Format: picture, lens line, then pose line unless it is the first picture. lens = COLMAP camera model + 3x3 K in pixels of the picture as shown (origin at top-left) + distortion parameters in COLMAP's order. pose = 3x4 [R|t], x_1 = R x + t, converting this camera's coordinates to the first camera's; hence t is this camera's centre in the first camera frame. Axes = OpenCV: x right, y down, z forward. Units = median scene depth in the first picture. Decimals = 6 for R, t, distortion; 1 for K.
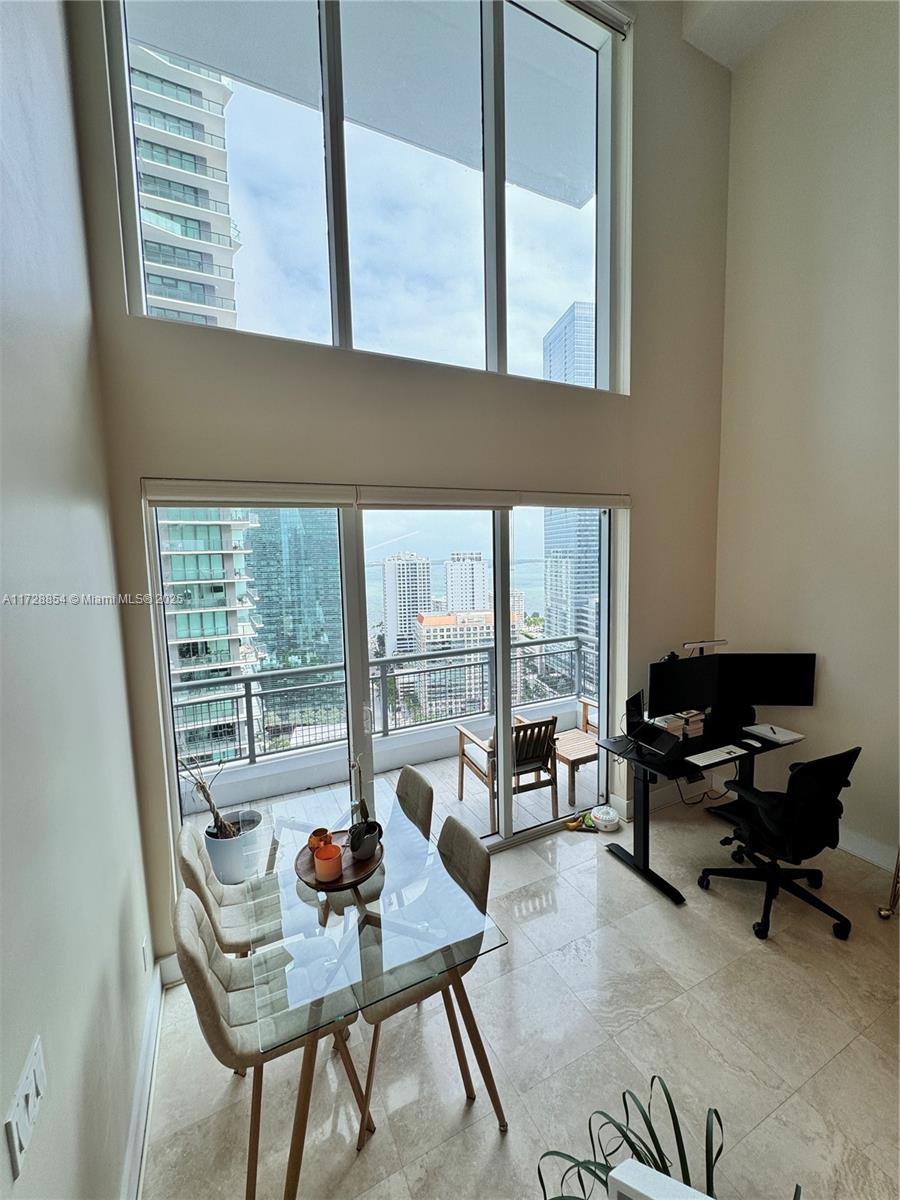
lens RADIAL K [[477.2, 0, 448.4], [0, 477.2, 601.7], [0, 0, 1]] dist [-0.004227, 0.001078]
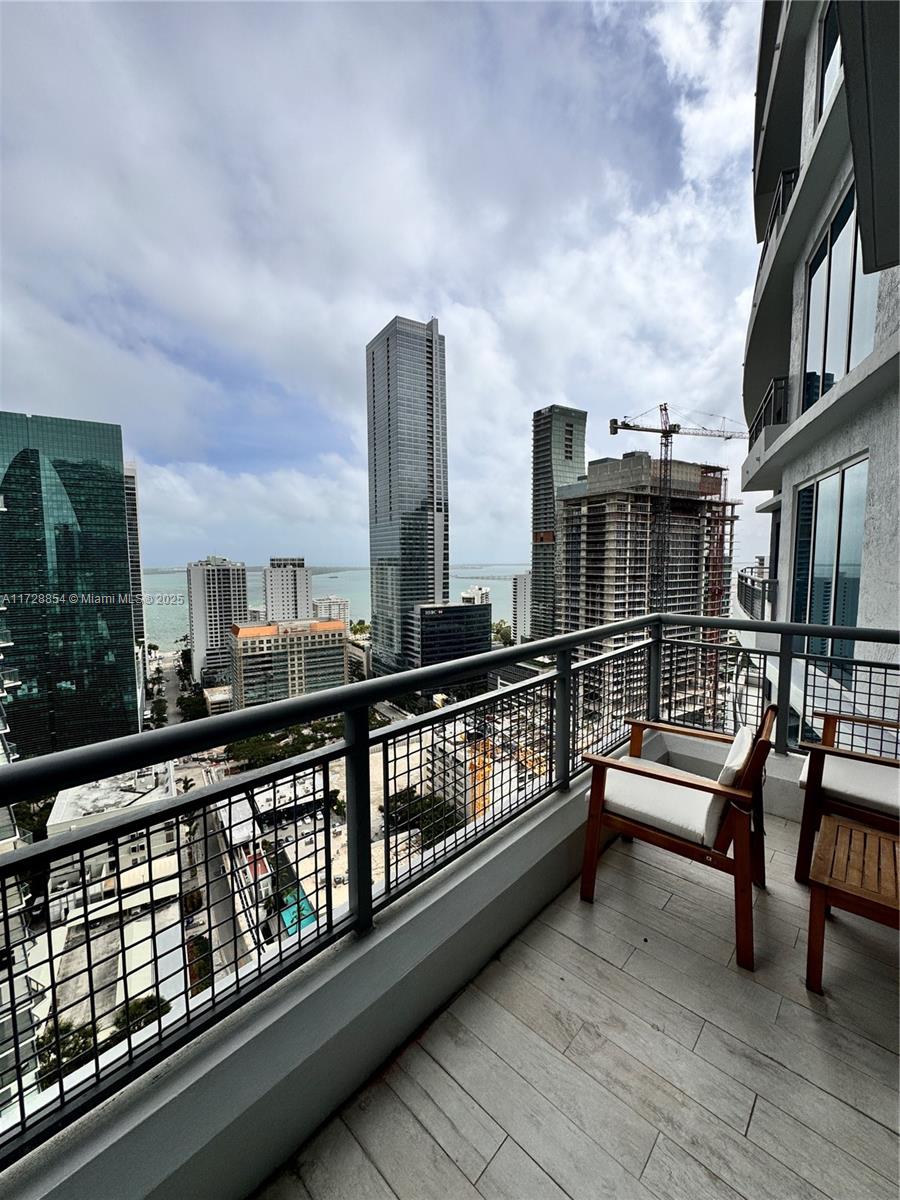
lens RADIAL K [[477.2, 0, 449.5], [0, 477.2, 600.7], [0, 0, 1]] dist [-0.004227, 0.001078]
pose [[0.933343, -0.012214, 0.358777, -0.403402], [0.018855, 0.999709, -0.015017, 0.121304], [-0.358489, 0.020780, 0.933302, 1.292299]]
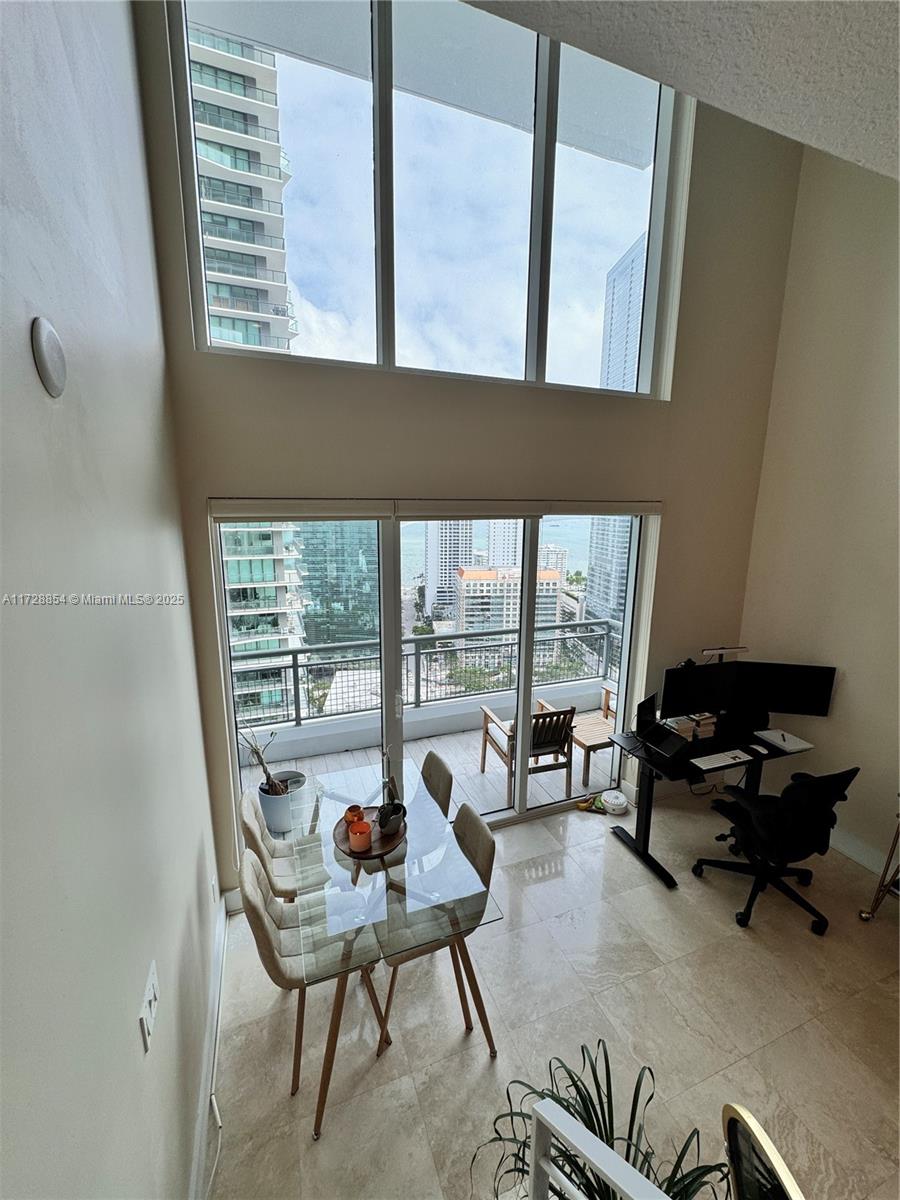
lens RADIAL K [[477.2, 0, 448.4], [0, 477.2, 601.8], [0, 0, 1]] dist [-0.004227, 0.001078]
pose [[0.995421, 0.049276, -0.081910, 0.023760], [-0.041071, 0.994239, 0.099003, -0.103579], [0.086317, -0.095185, 0.991710, -0.072328]]
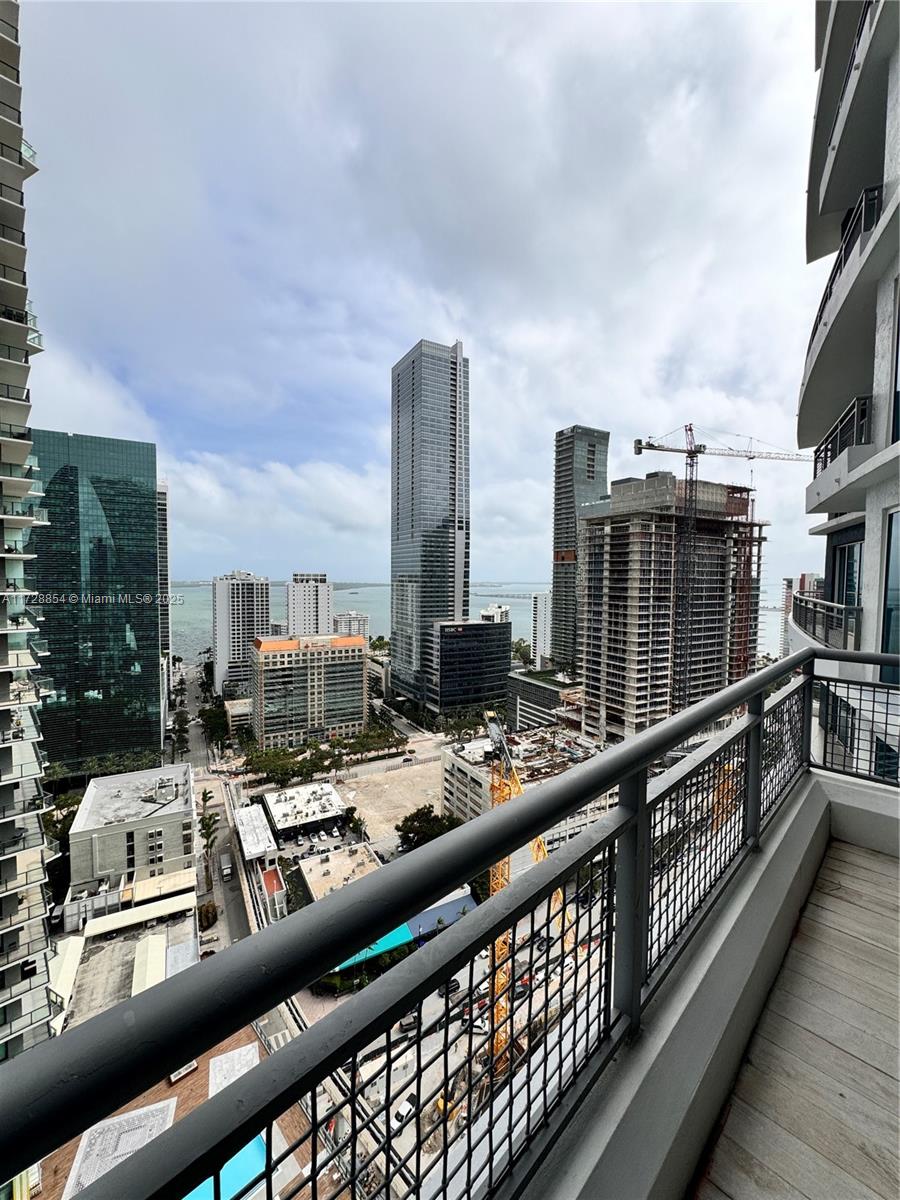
lens RADIAL K [[477.2, 0, 449.8], [0, 477.2, 600.3], [0, 0, 1]] dist [-0.004227, 0.001078]
pose [[0.946762, 0.016463, 0.321513, -0.585543], [0.000507, 0.998614, -0.052626, 0.099723], [-0.321933, 0.049987, 0.945442, 1.417132]]
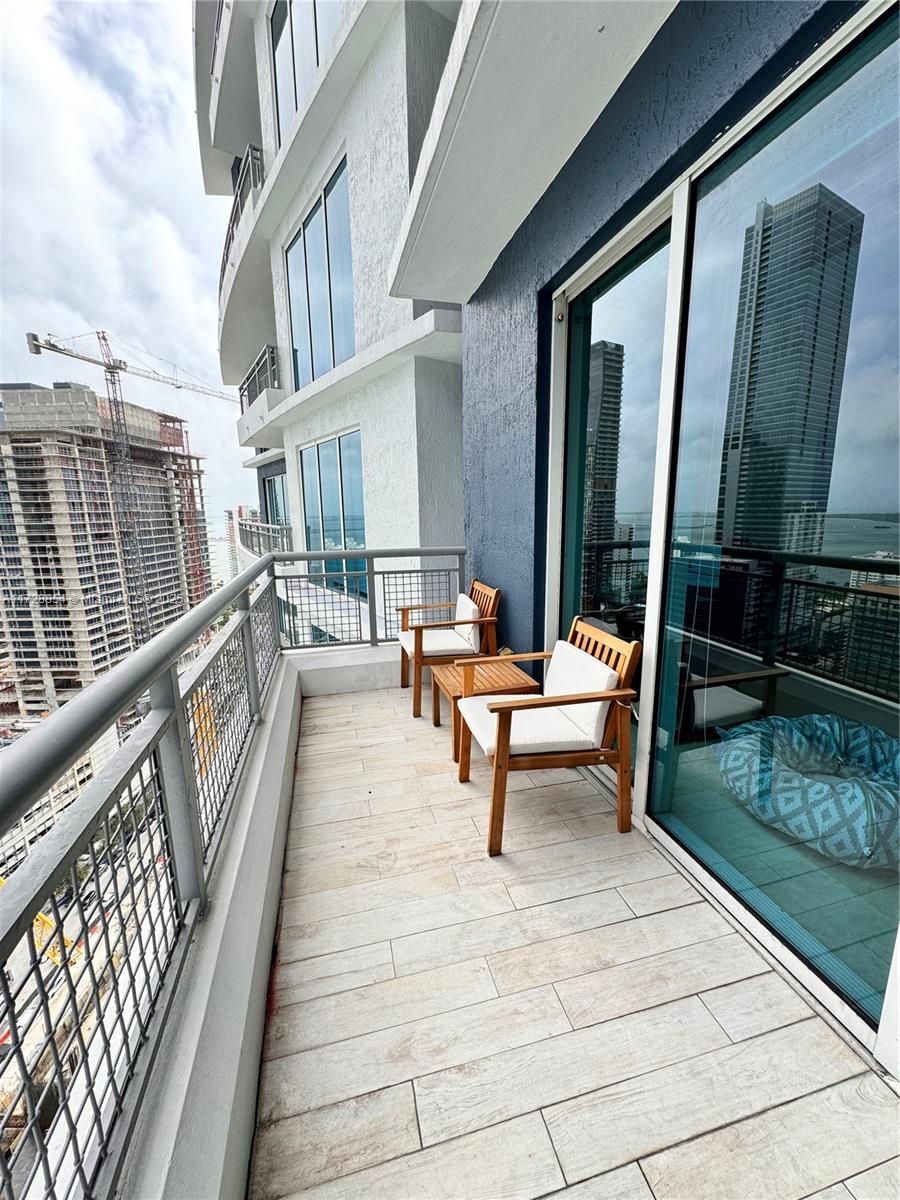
lens RADIAL K [[477.2, 0, 451.1], [0, 477.2, 600.2], [0, 0, 1]] dist [-0.004227, 0.001078]
pose [[0.195848, -0.164173, 0.966794, -0.622395], [0.106361, 0.983627, 0.145486, 0.132356], [-0.974849, 0.074336, 0.210103, 1.439233]]
